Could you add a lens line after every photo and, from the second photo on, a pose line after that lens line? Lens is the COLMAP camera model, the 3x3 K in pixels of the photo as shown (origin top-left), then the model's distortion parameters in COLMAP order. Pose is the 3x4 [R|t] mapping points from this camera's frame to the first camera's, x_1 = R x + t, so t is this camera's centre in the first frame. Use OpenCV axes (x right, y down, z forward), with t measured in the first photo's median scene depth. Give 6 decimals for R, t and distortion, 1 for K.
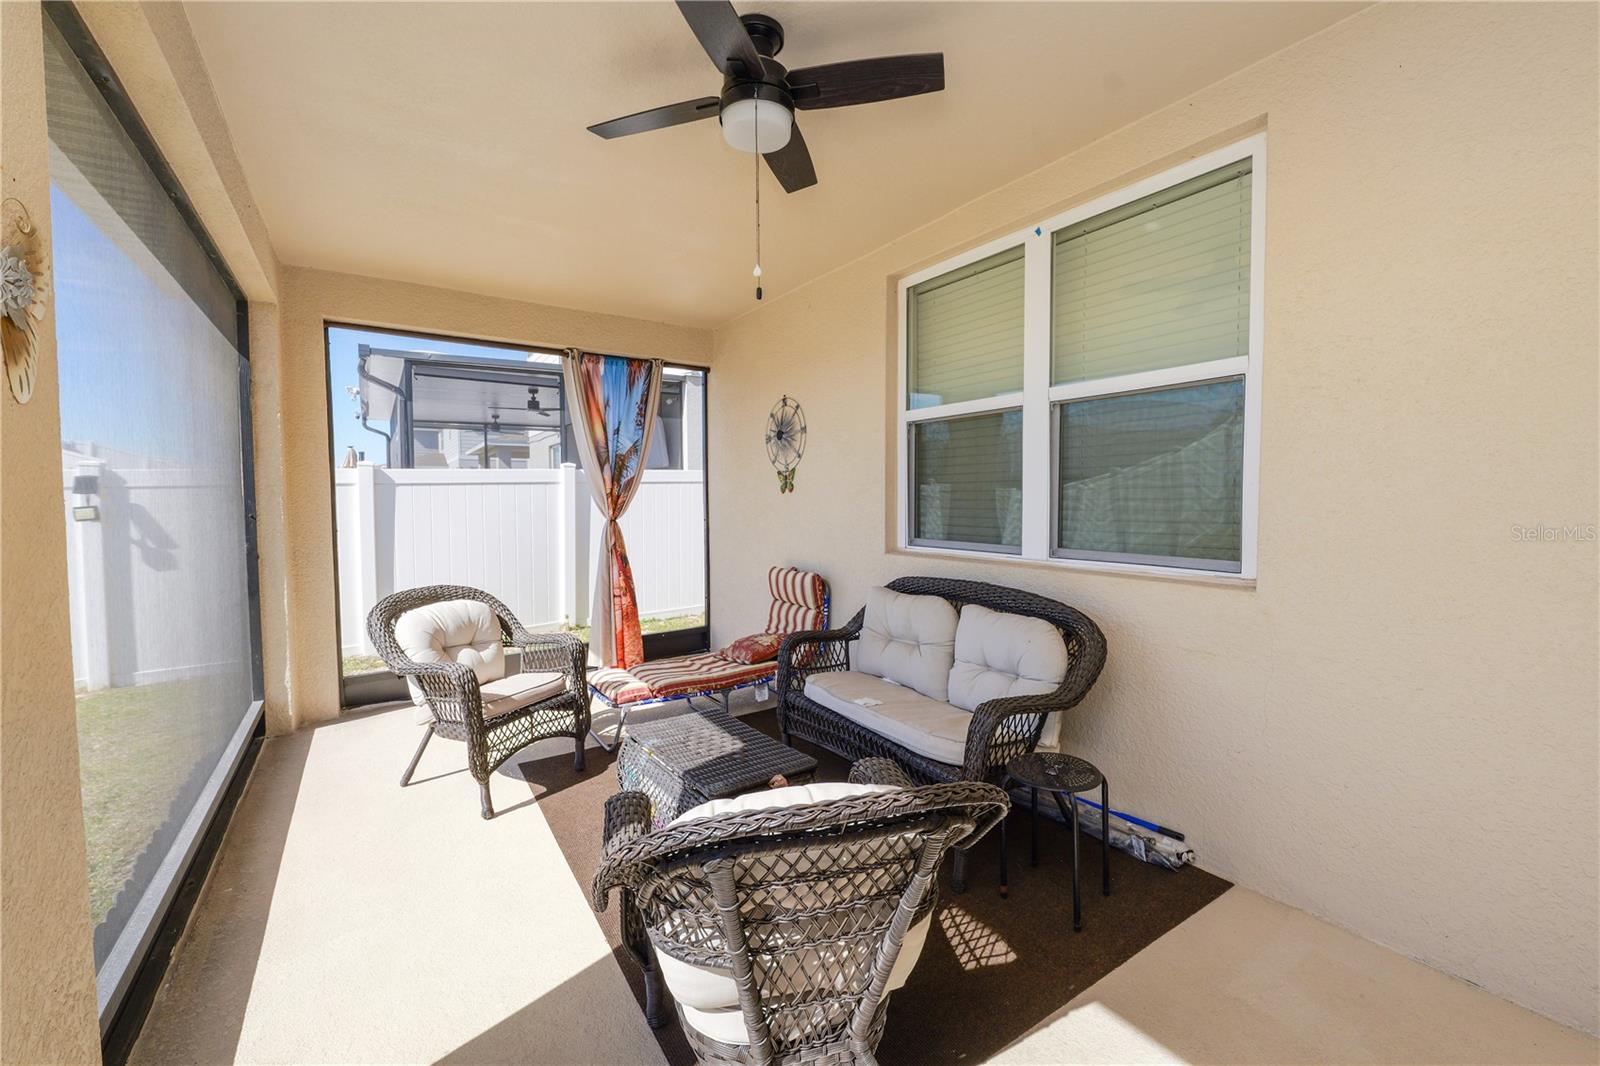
lens RADIAL K [[653.7, 0, 797.7], [0, 653.7, 530.8], [0, 0, 1]] dist [-0.014838, -0.000095]
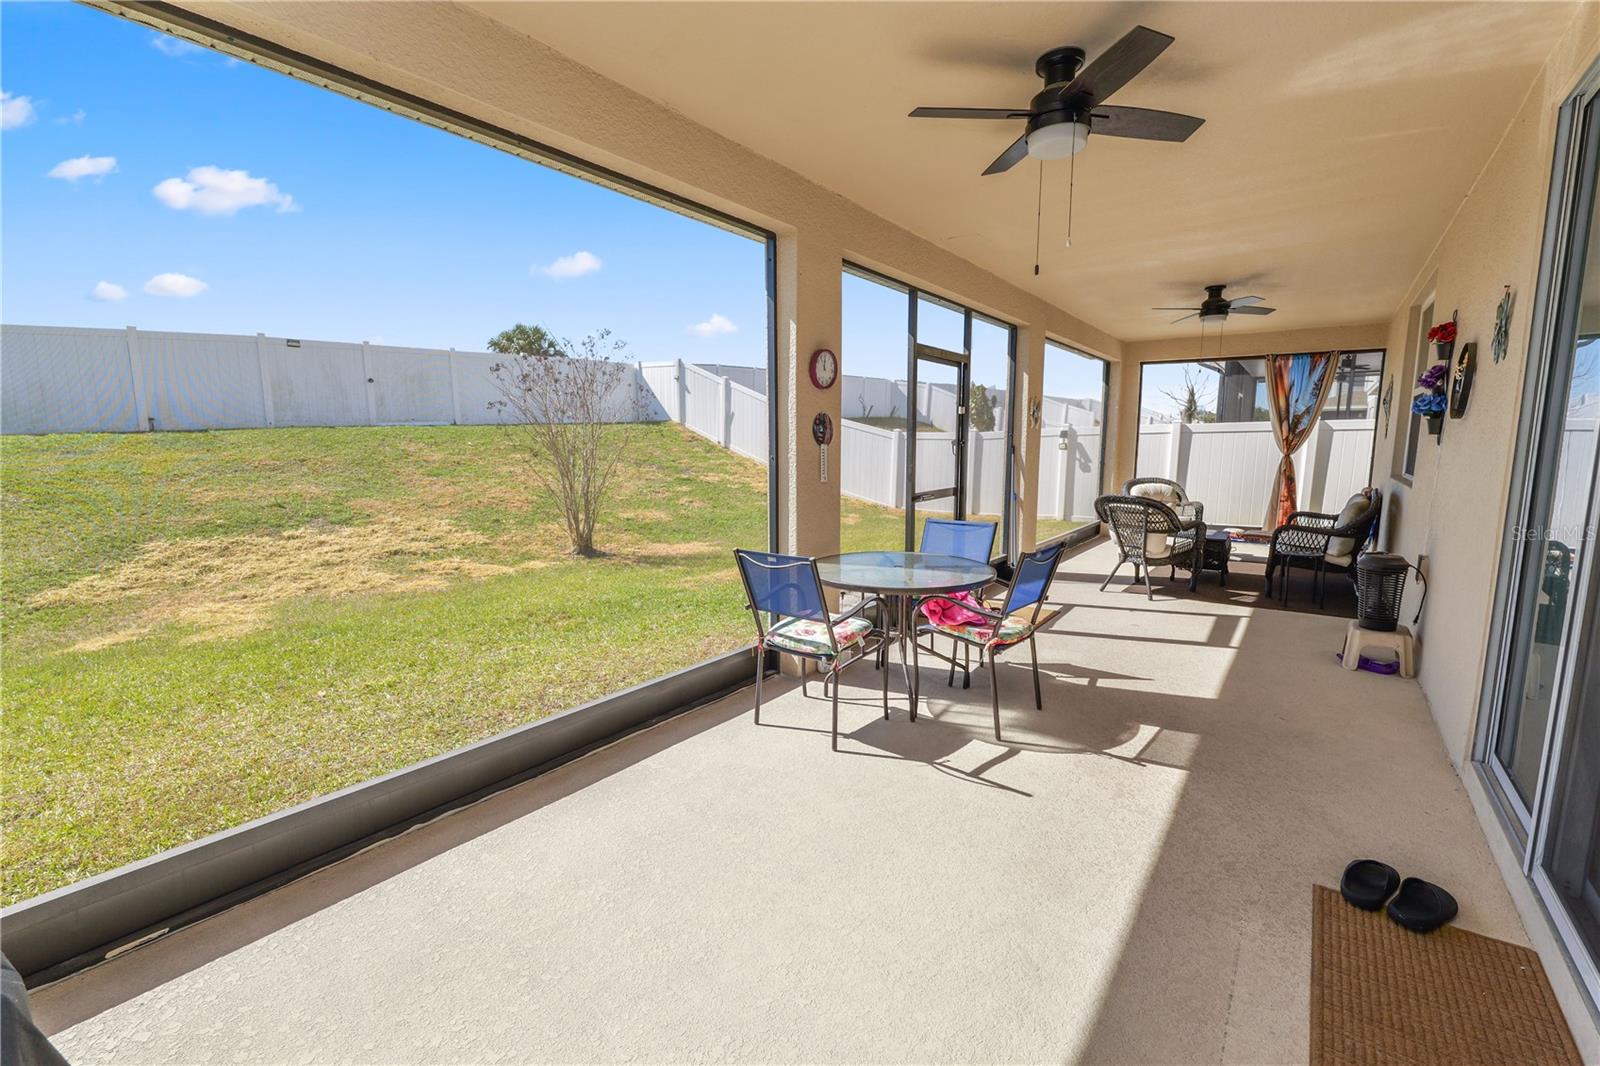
lens RADIAL K [[653.7, 0, 802.4], [0, 653.7, 526.5], [0, 0, 1]] dist [-0.014838, -0.000095]
pose [[0.318817, 0.128160, -0.939112, 0.886488], [-0.046857, 0.991736, 0.119434, 0.024190], [0.946657, 0.005926, 0.322187, -0.686329]]
